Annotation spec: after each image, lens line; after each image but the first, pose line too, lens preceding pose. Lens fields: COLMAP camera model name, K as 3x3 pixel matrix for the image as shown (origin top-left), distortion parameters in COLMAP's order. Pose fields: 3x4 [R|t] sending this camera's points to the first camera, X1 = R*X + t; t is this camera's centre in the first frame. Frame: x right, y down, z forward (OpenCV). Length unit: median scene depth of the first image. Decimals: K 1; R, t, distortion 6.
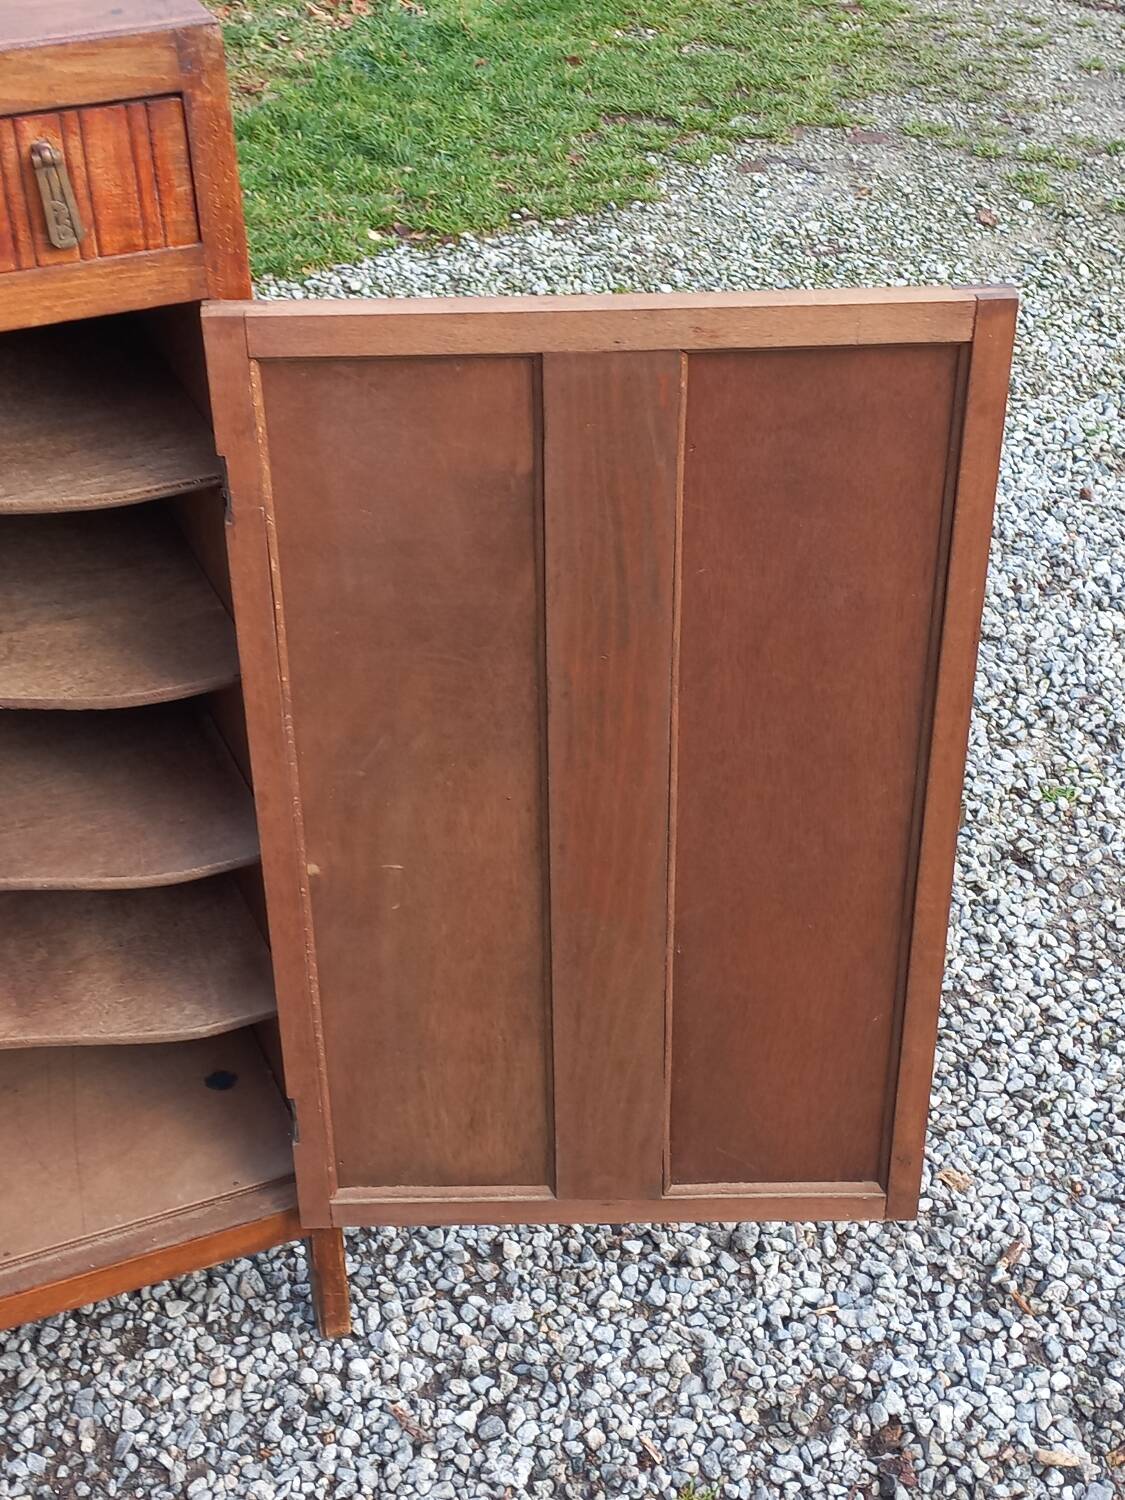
lens RADIAL K [[2127.1, 0, 558.4], [0, 2127.1, 748.0], [0, 0, 1]] dist [0.081567, 0.000000]
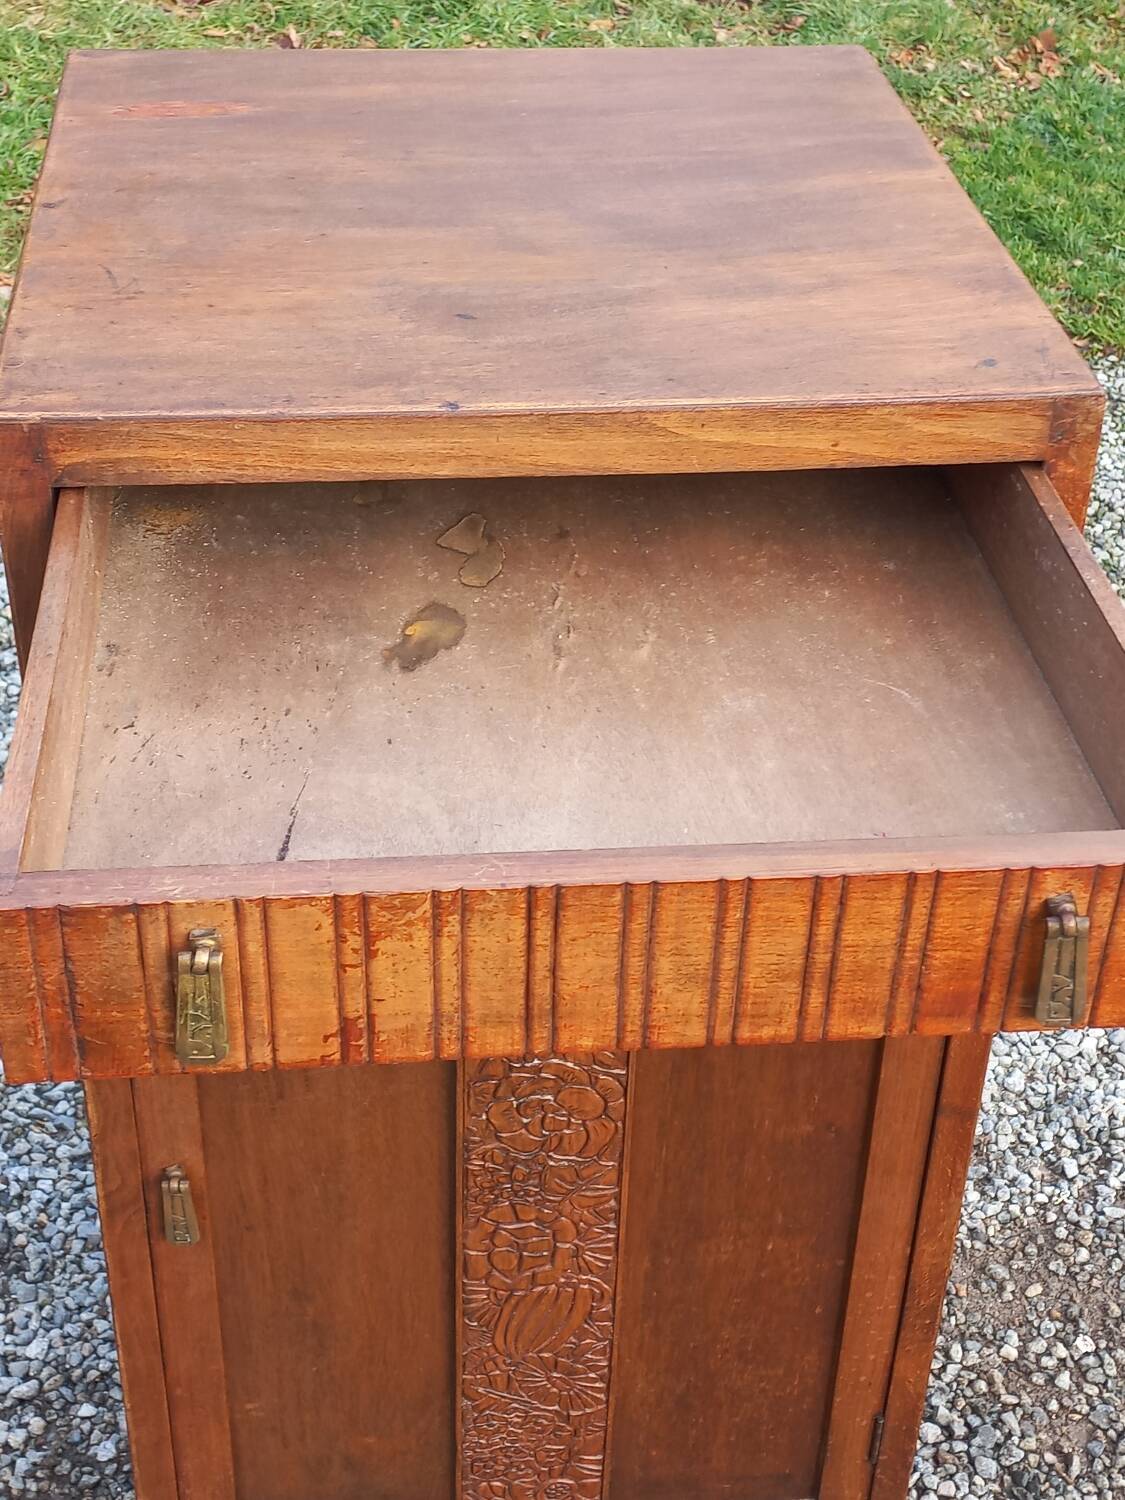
lens RADIAL K [[2127.1, 0, 562.1], [0, 2127.1, 750.8], [0, 0, 1]] dist [0.081567, 0.000000]
pose [[0.958115, 0.193797, -0.210849, -0.107690], [-0.189312, 0.981042, 0.041452, -0.128262], [0.214885, 0.000201, 0.976639, 0.066527]]
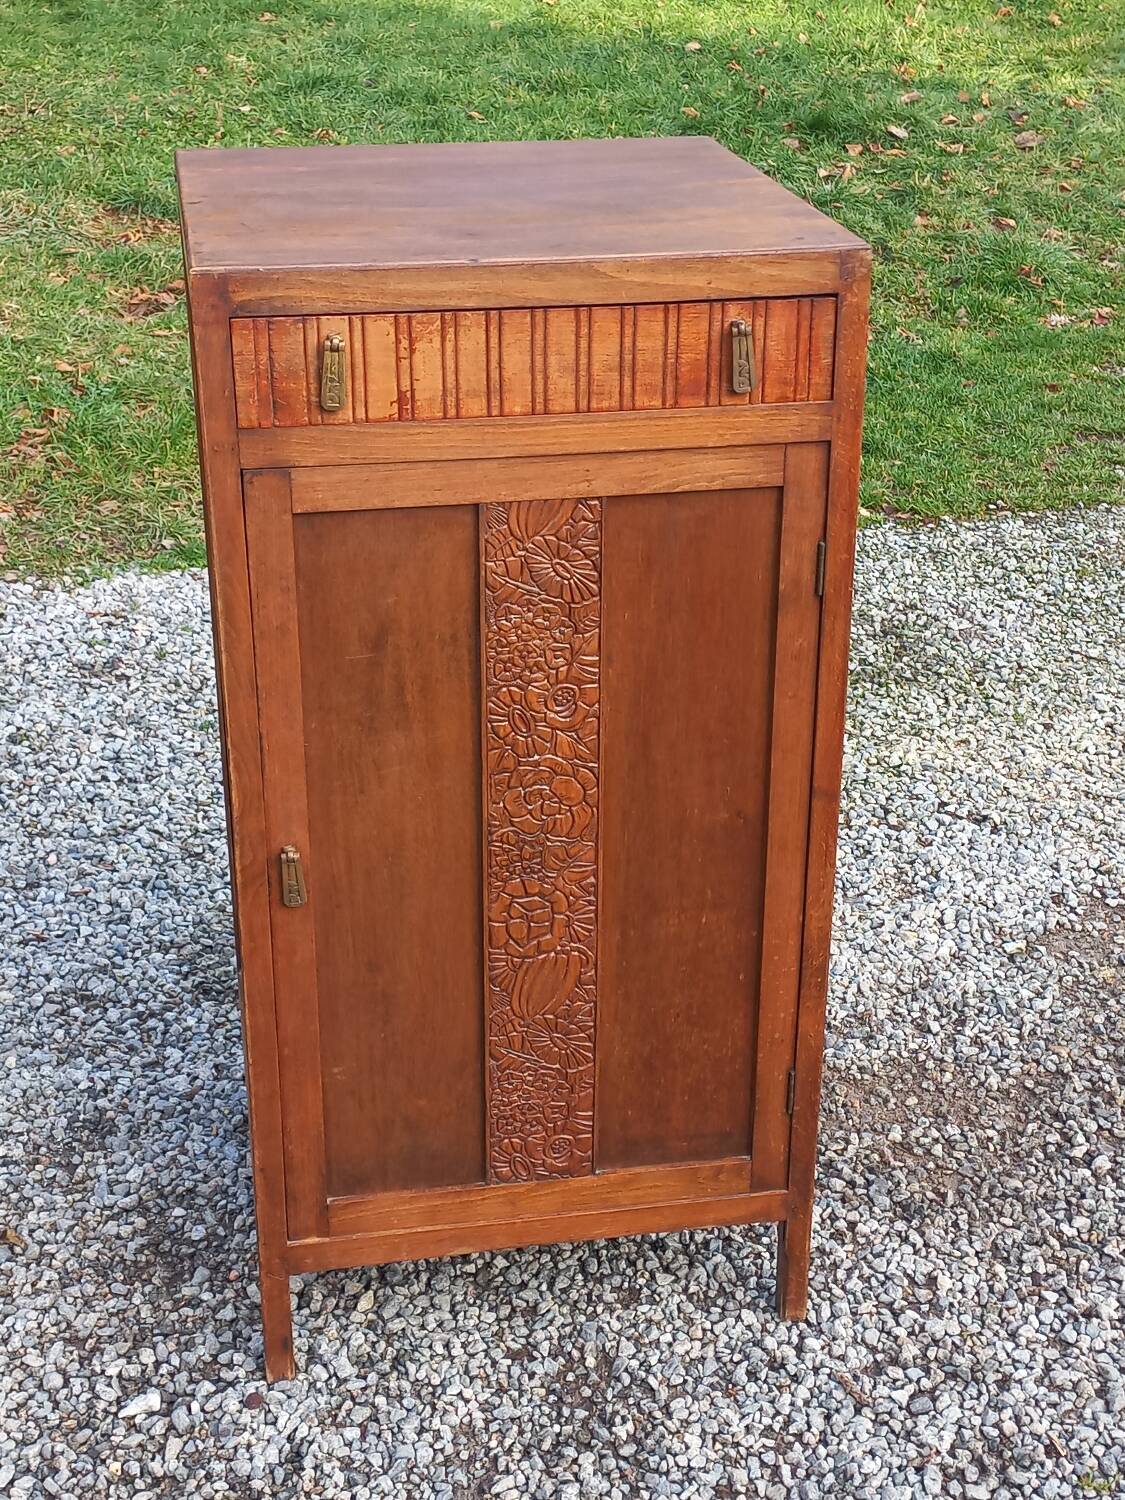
lens RADIAL K [[2127.1, 0, 552.4], [0, 2127.1, 754.4], [0, 0, 1]] dist [0.081567, 0.000000]
pose [[0.976327, 0.103101, -0.190146, -0.040351], [-0.131220, 0.981166, -0.141755, 0.152963], [0.171950, 0.163350, 0.971468, -0.250774]]
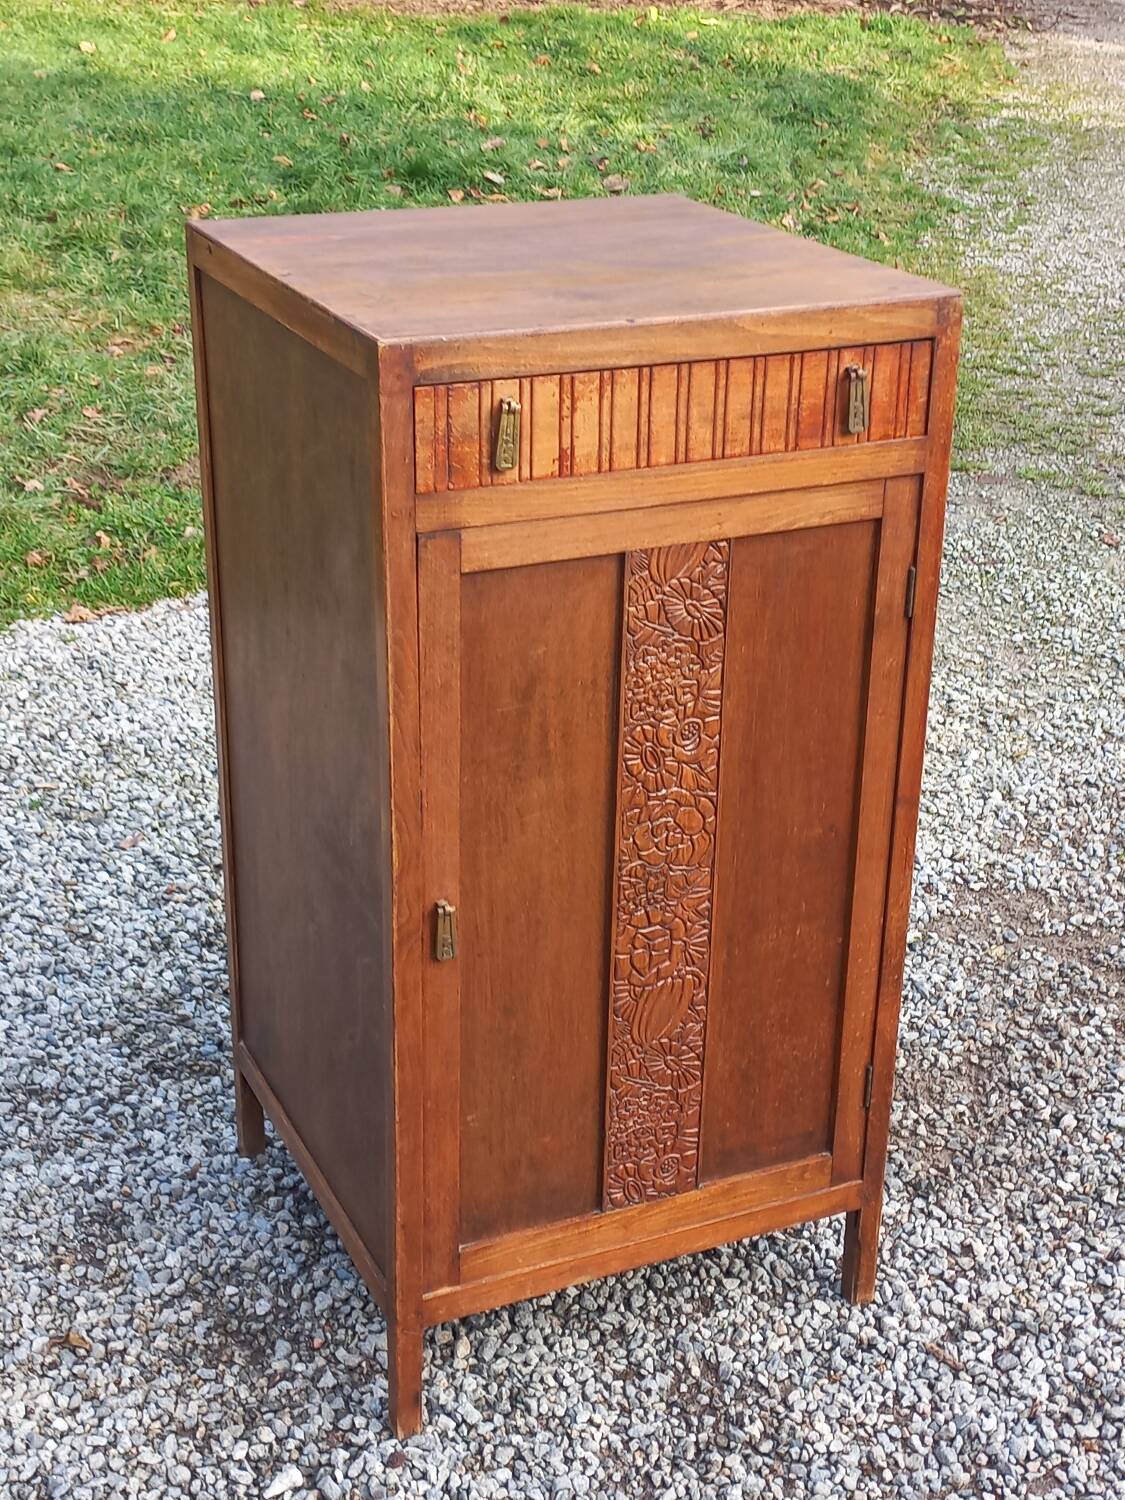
lens RADIAL K [[2127.1, 0, 545.8], [0, 2127.1, 754.7], [0, 0, 1]] dist [0.081567, 0.000000]
pose [[0.999064, 0.011253, 0.041776, -0.354102], [-0.003742, 0.984438, -0.175693, 0.180512], [-0.043103, 0.175372, 0.983558, -0.308296]]
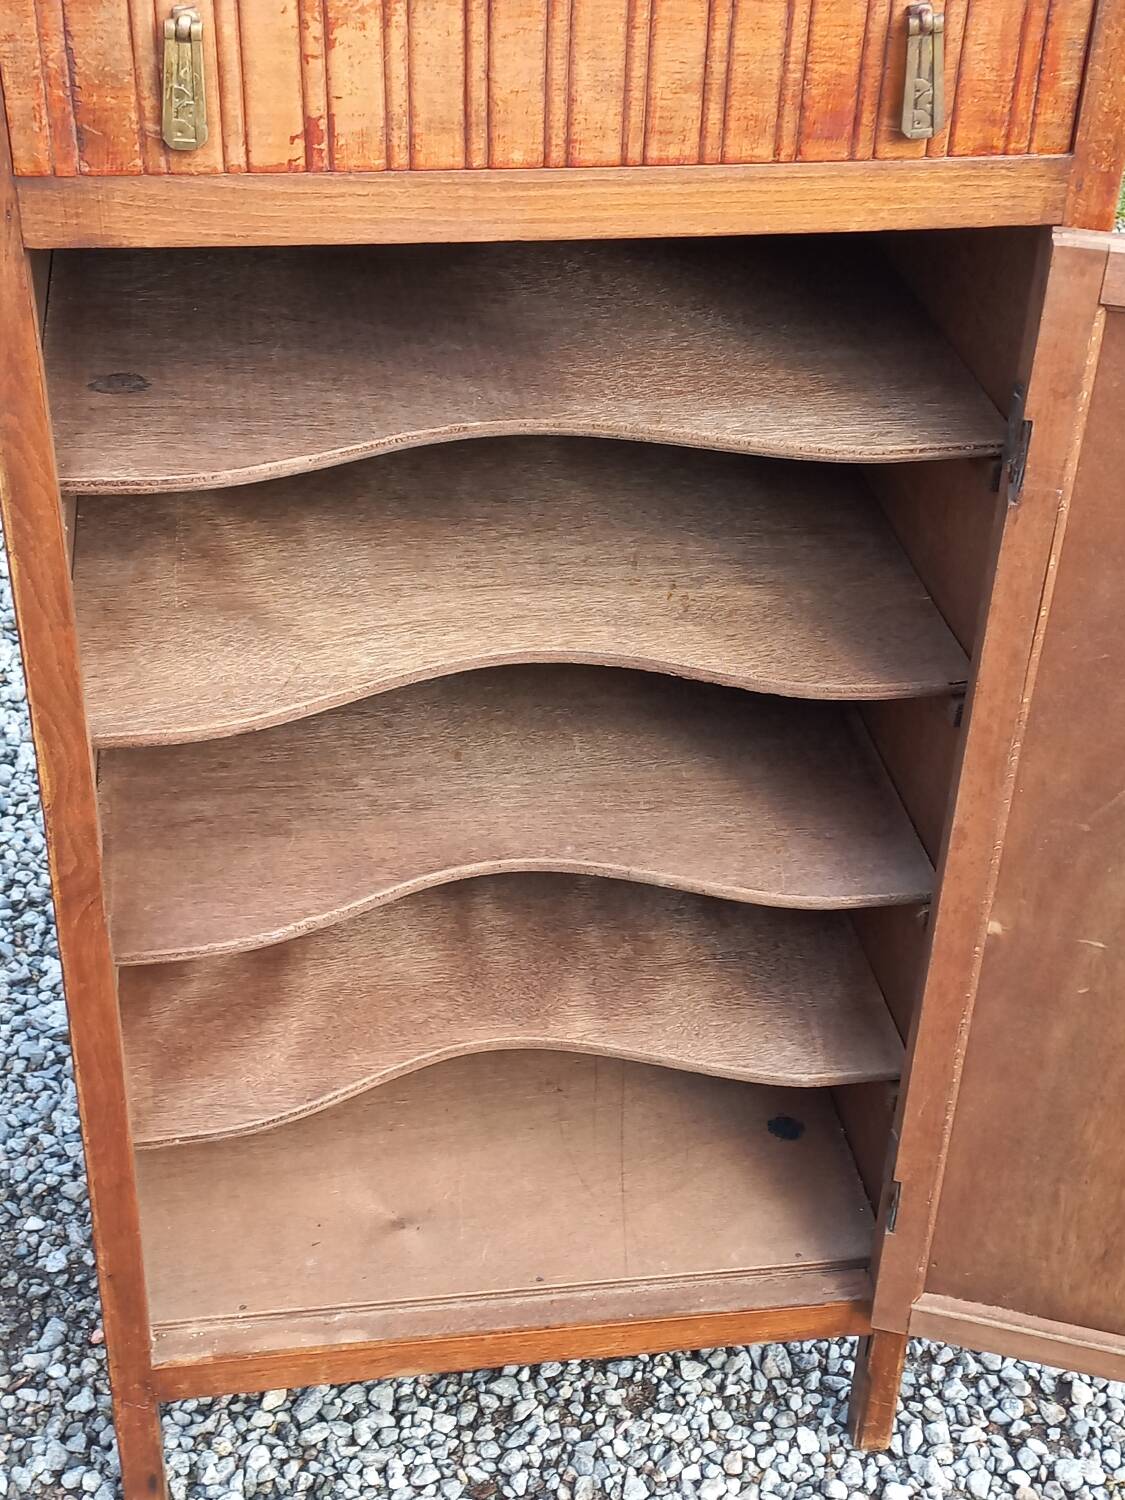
lens RADIAL K [[2127.1, 0, 553.9], [0, 2127.1, 755.9], [0, 0, 1]] dist [0.081567, 0.000000]
pose [[0.968105, 0.174247, -0.180031, -0.121677], [-0.172321, 0.984687, 0.026406, -0.001360], [0.181875, 0.005459, 0.983307, 0.125224]]
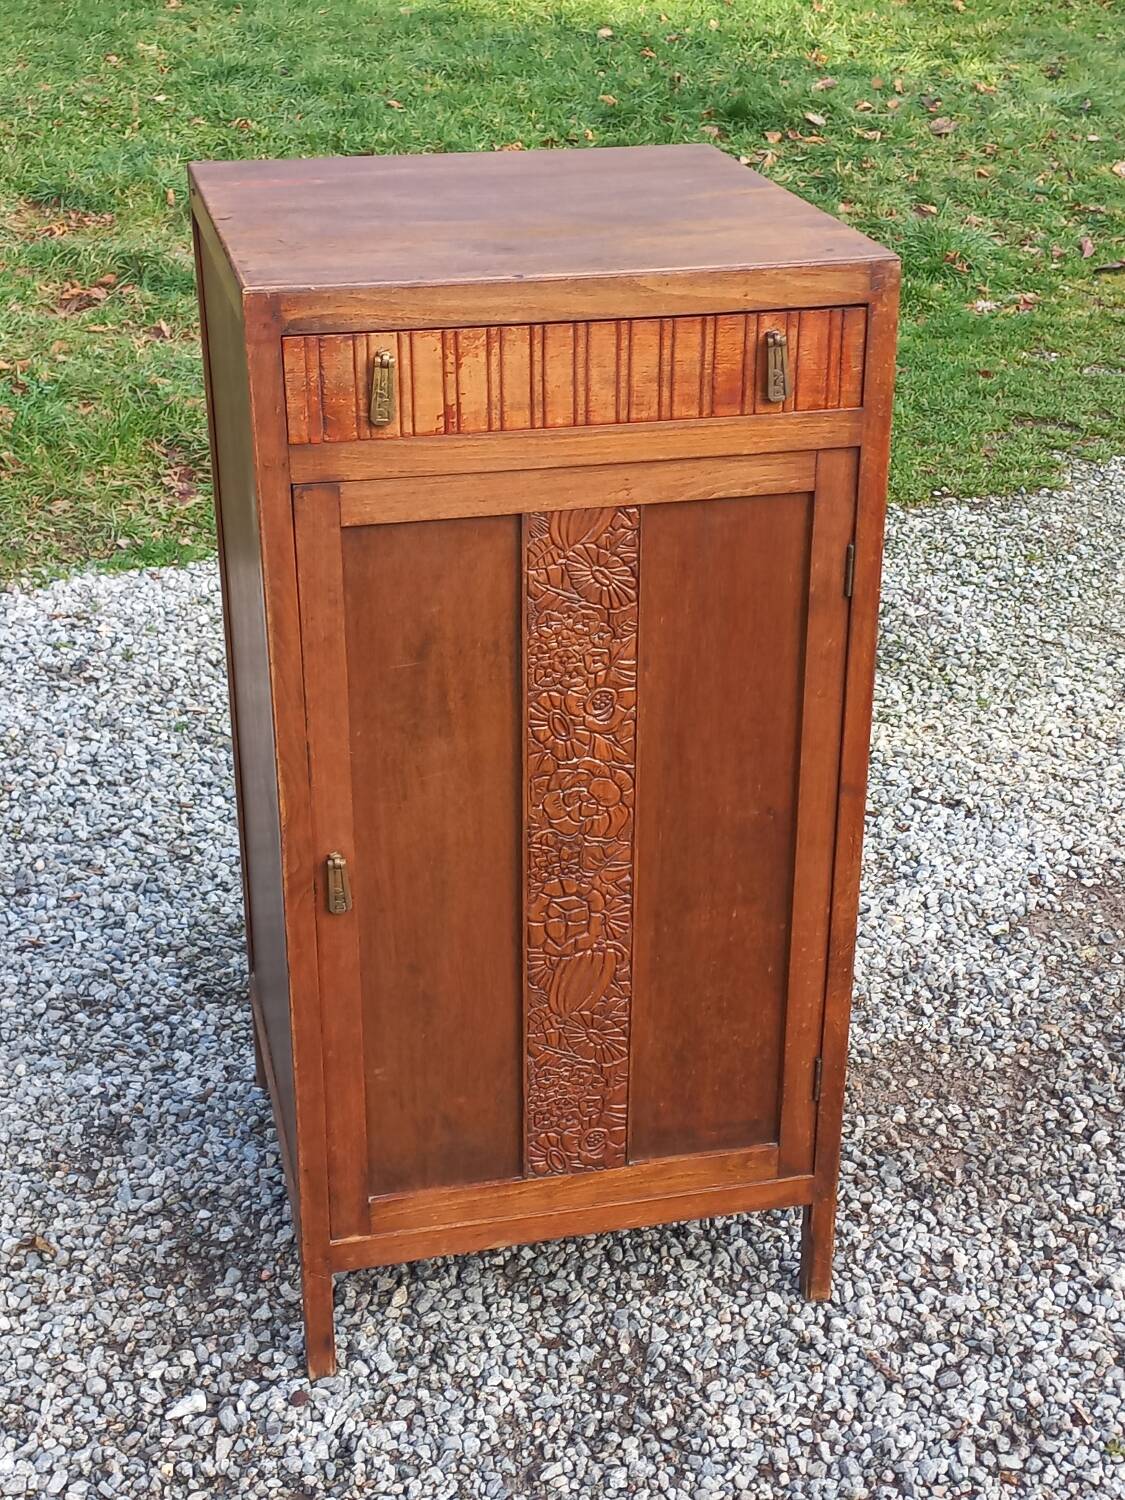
lens RADIAL K [[2127.1, 0, 546.0], [0, 2127.1, 754.4], [0, 0, 1]] dist [0.081567, 0.000000]
pose [[0.985948, 0.082419, -0.145303, -0.106502], [-0.102845, 0.984911, -0.139188, 0.154395], [0.131639, 0.152176, 0.979548, -0.283949]]
